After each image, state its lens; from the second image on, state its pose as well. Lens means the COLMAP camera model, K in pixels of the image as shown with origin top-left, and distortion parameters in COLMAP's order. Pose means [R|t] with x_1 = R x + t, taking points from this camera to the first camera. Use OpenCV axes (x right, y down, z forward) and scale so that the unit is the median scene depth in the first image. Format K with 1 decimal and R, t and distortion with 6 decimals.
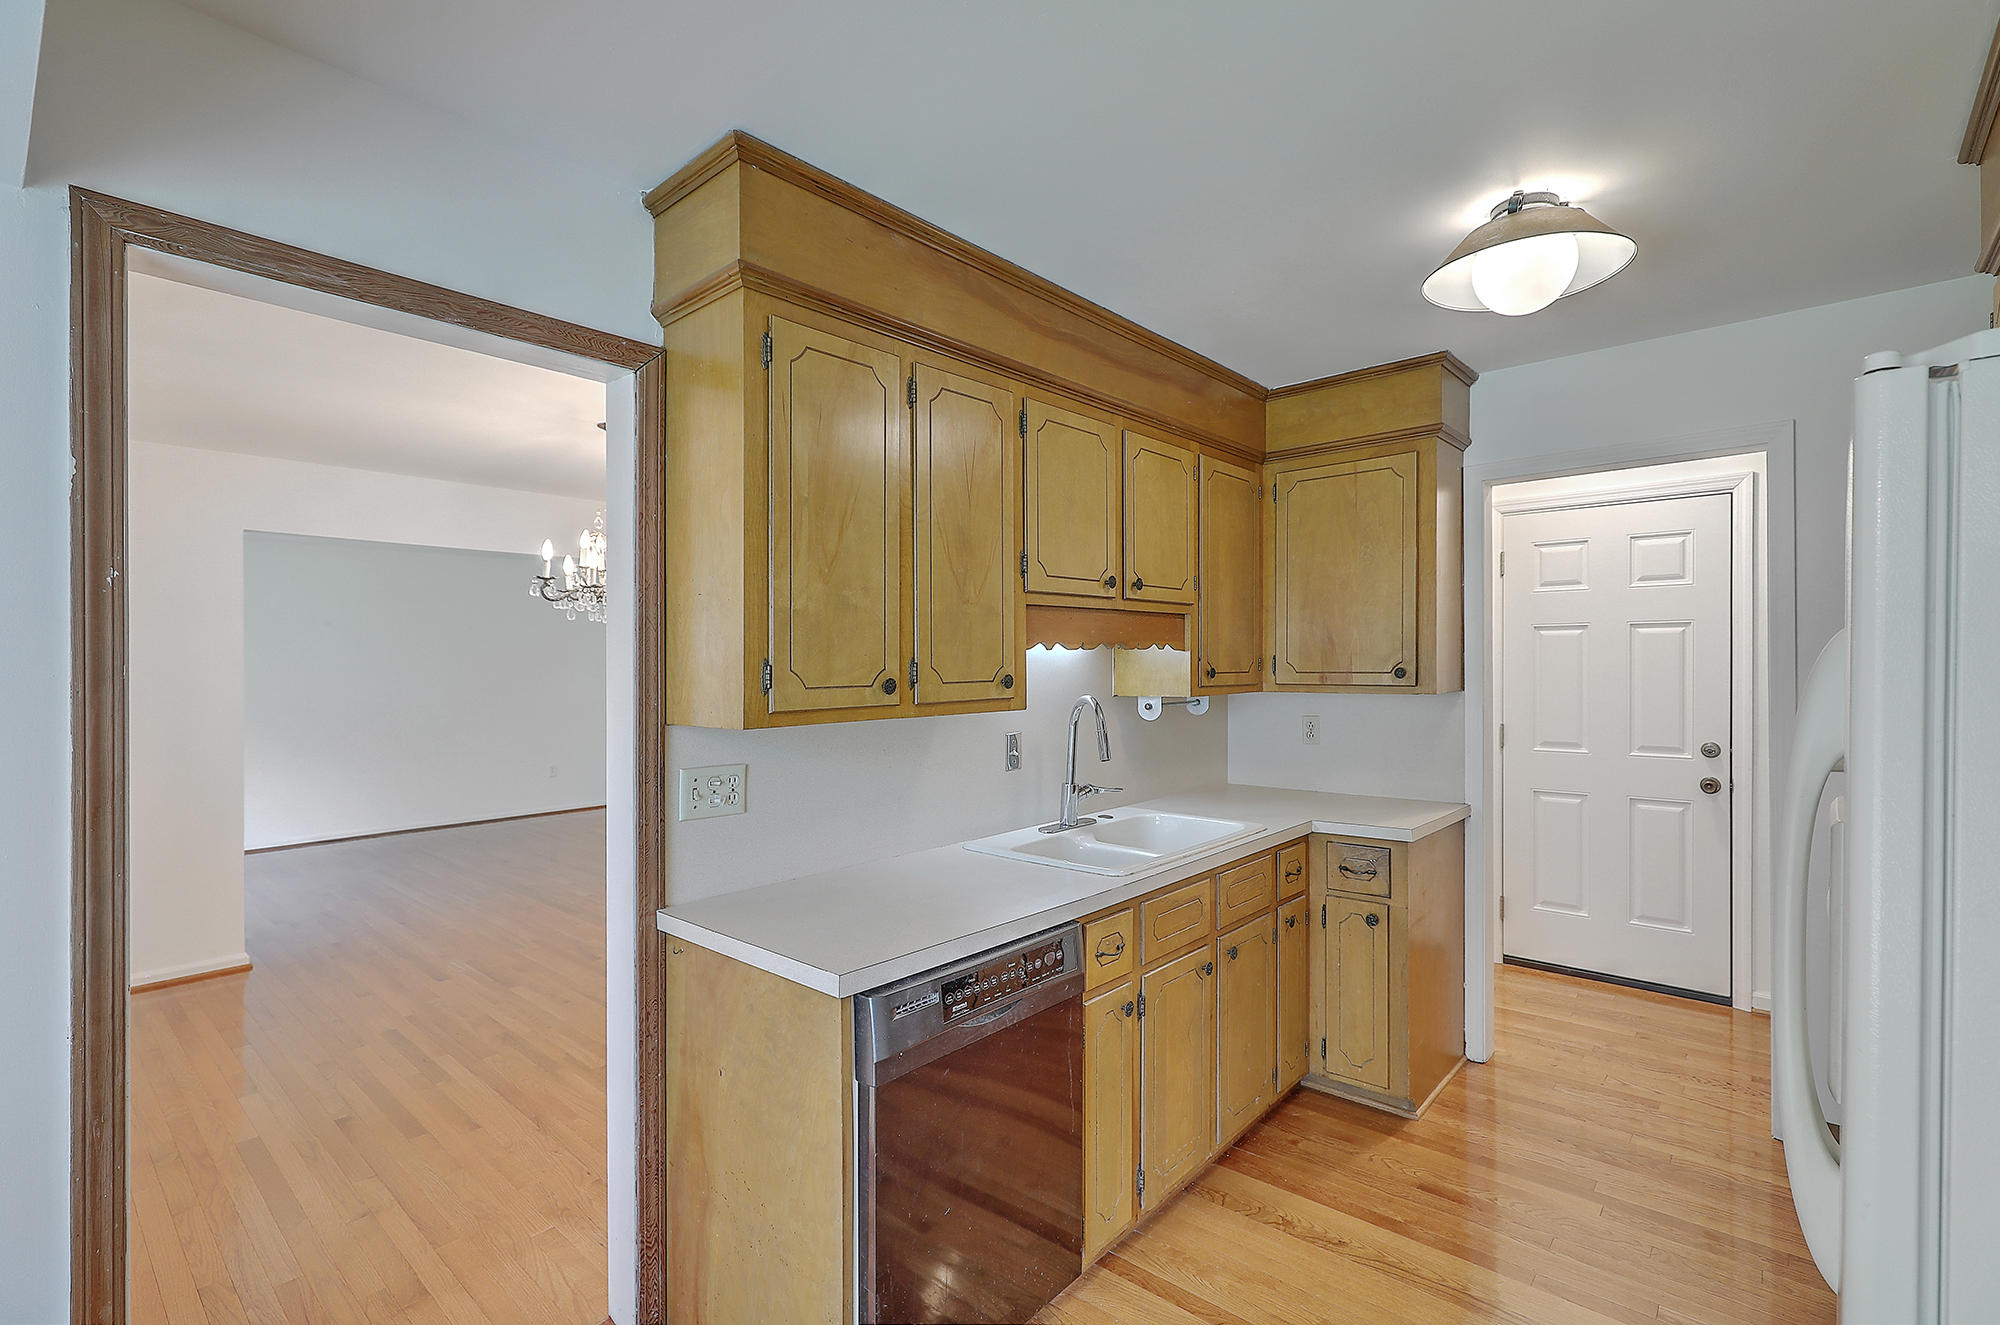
lens RADIAL K [[907.9, 0, 997.8], [0, 907.9, 661.9], [0, 0, 1]] dist [0.001292, -0.000367]
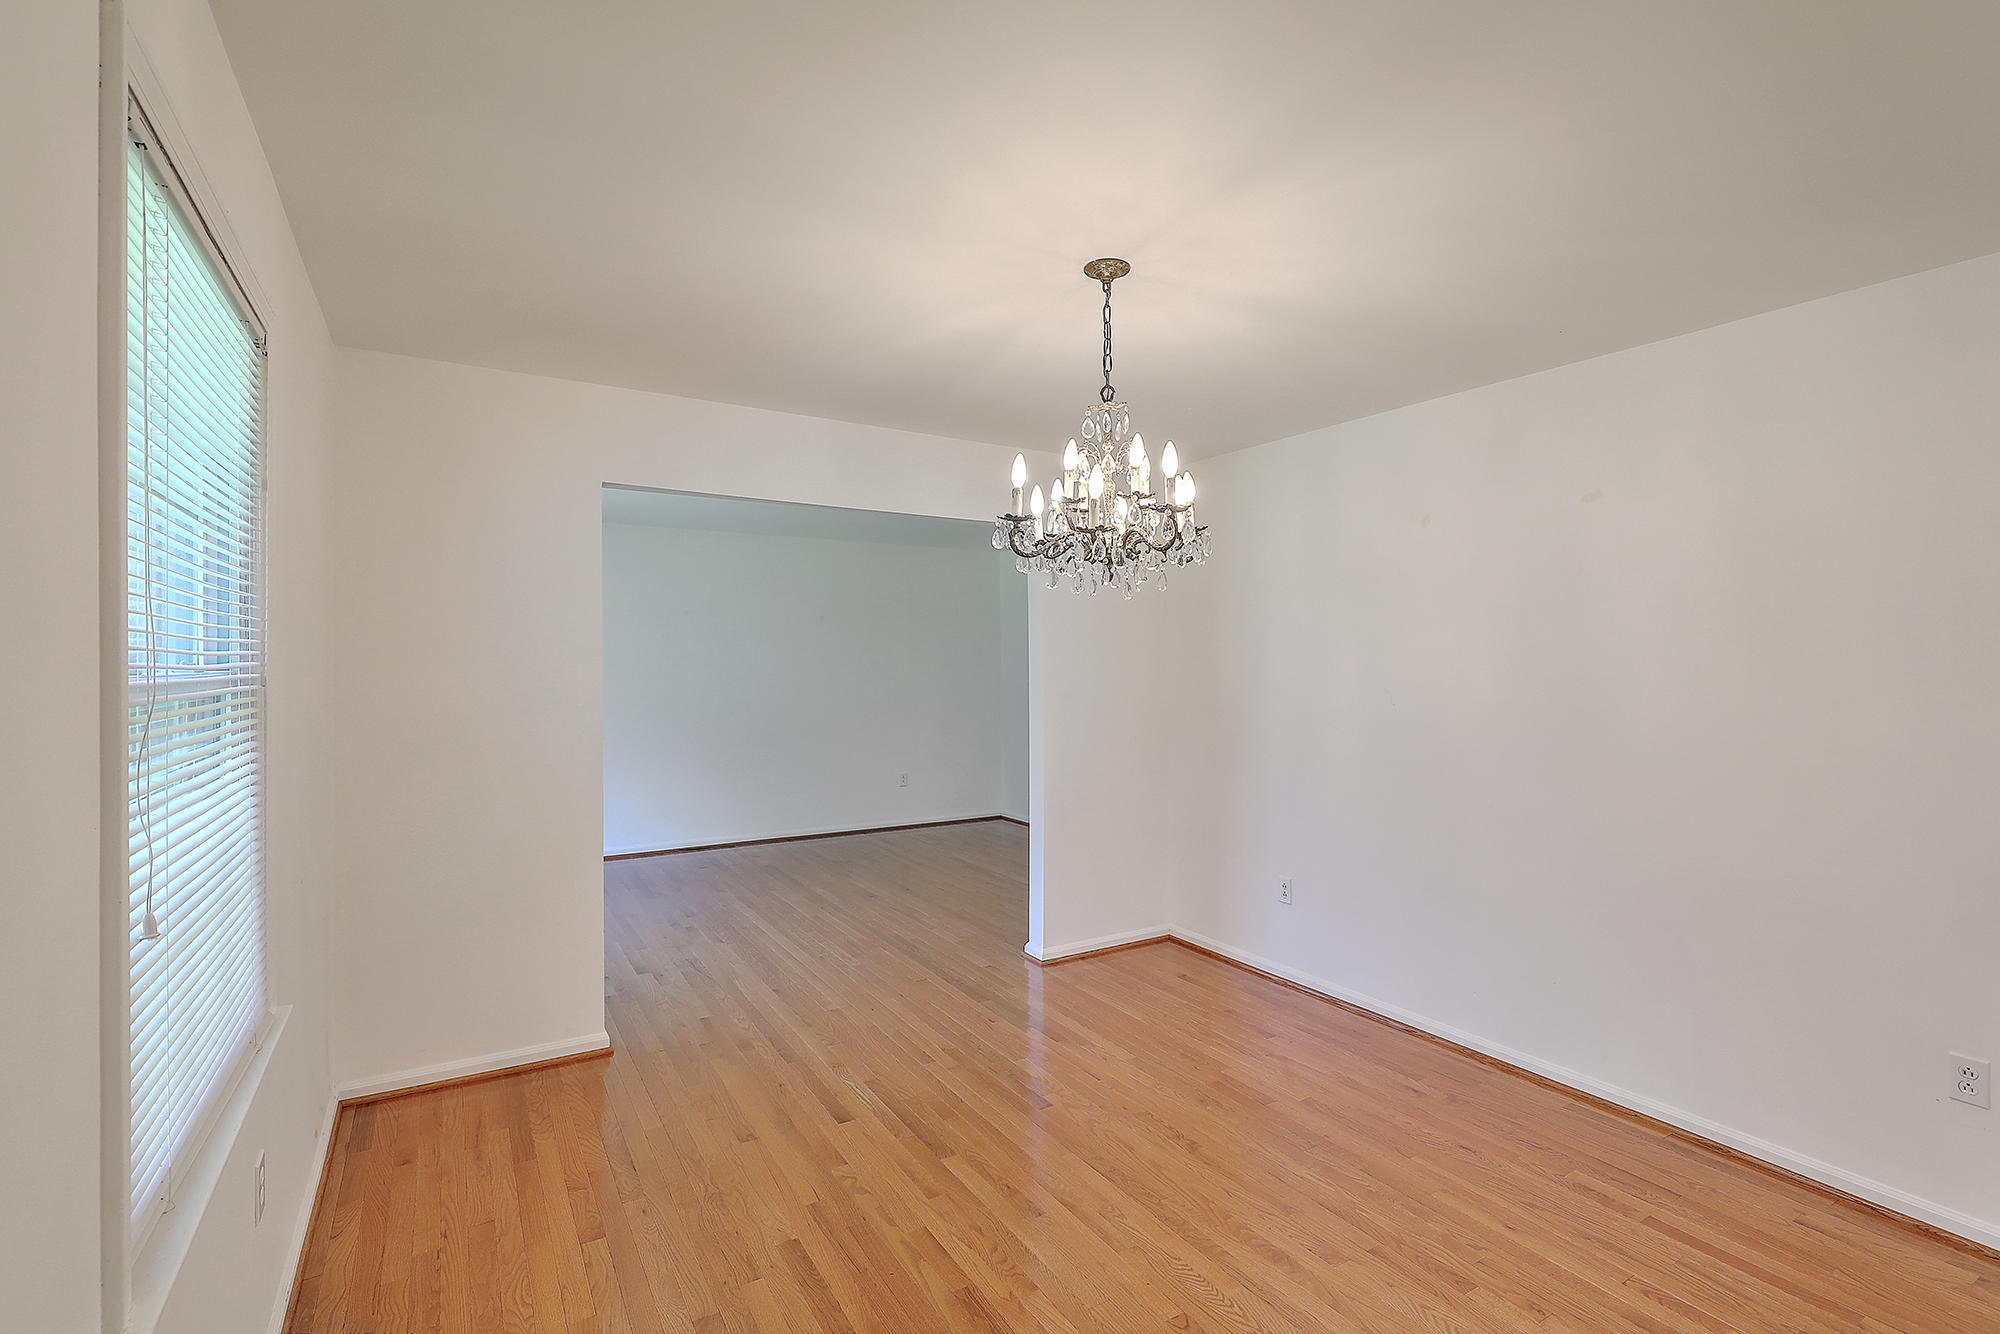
lens RADIAL K [[907.9, 0, 998.1], [0, 907.9, 665.4], [0, 0, 1]] dist [0.001292, -0.000367]
pose [[0.957256, 0.008709, -0.289112, -0.300617], [-0.005444, 0.999912, 0.012095, -0.001331], [0.289192, -0.010004, 0.957219, 0.376578]]
